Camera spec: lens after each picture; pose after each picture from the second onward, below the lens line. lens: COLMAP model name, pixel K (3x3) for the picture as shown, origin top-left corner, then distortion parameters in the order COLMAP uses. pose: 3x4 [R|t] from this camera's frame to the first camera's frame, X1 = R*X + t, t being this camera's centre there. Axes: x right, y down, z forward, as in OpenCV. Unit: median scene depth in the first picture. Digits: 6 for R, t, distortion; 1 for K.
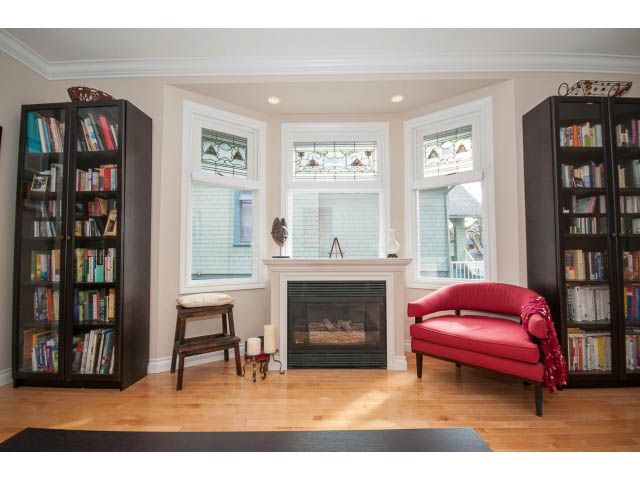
lens RADIAL K [[282.9, 0, 323.1], [0, 282.9, 243.9], [0, 0, 1]] dist [0.011660, -0.012862]
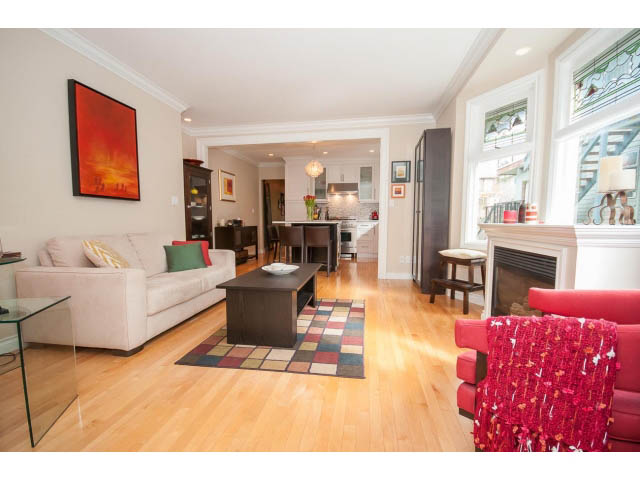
lens RADIAL K [[282.9, 0, 323.1], [0, 282.9, 243.9], [0, 0, 1]] dist [0.011660, -0.012862]
pose [[-0.142495, 0.084373, -0.986193, 0.976515], [0.047020, 0.995812, 0.078402, 0.014332], [0.988678, -0.035199, -0.145866, 0.526638]]
